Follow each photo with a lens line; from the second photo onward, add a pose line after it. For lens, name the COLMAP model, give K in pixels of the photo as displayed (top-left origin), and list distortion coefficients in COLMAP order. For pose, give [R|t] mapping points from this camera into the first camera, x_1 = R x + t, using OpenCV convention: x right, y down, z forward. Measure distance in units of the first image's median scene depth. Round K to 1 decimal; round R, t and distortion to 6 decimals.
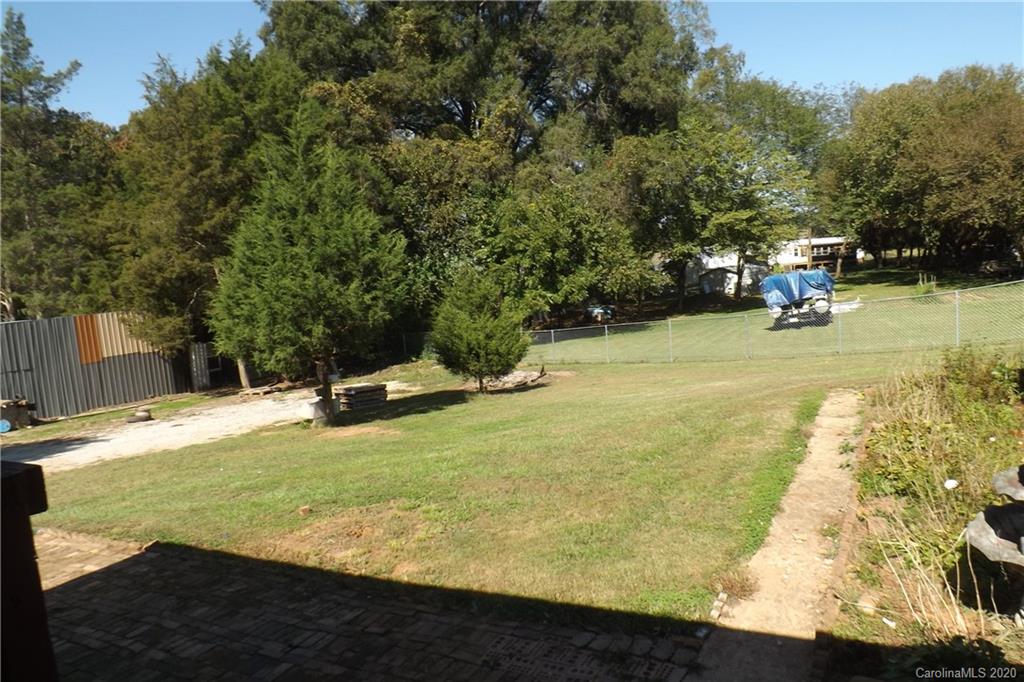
lens RADIAL K [[727.8, 0, 512.0], [0, 727.8, 341.0], [0, 0, 1]] dist [-0.044780, 0.005898]
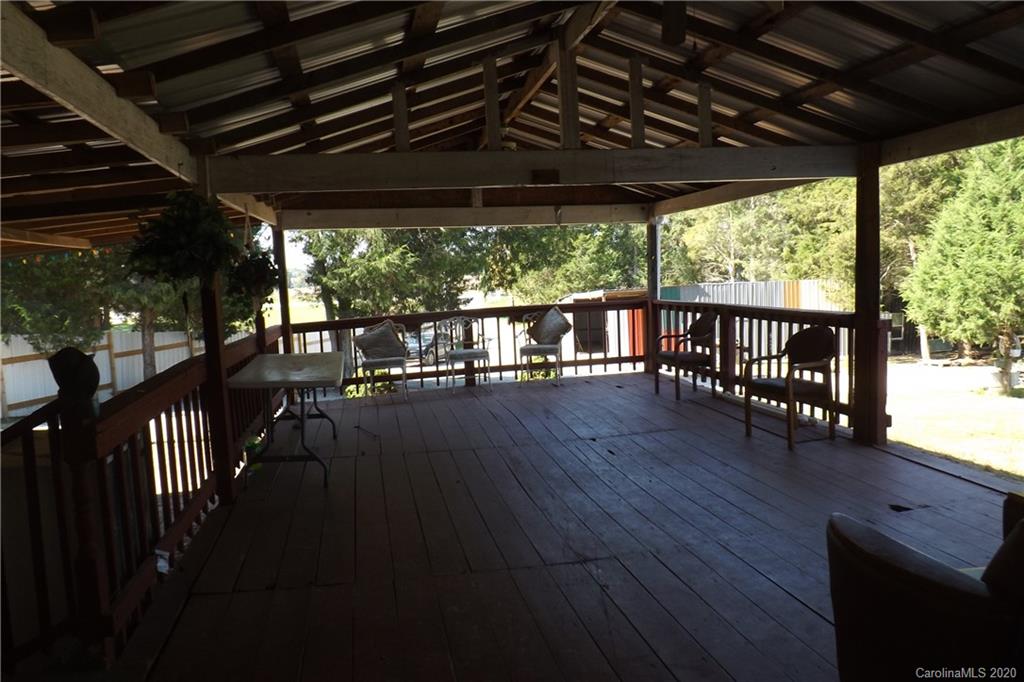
lens RADIAL K [[727.8, 0, 512.0], [0, 727.8, 341.0], [0, 0, 1]] dist [-0.044780, 0.005898]
pose [[0.636566, 0.119707, -0.761875, 0.050186], [-0.089003, 0.992683, 0.081609, 0.008562], [0.766069, 0.015860, 0.642562, -0.158278]]
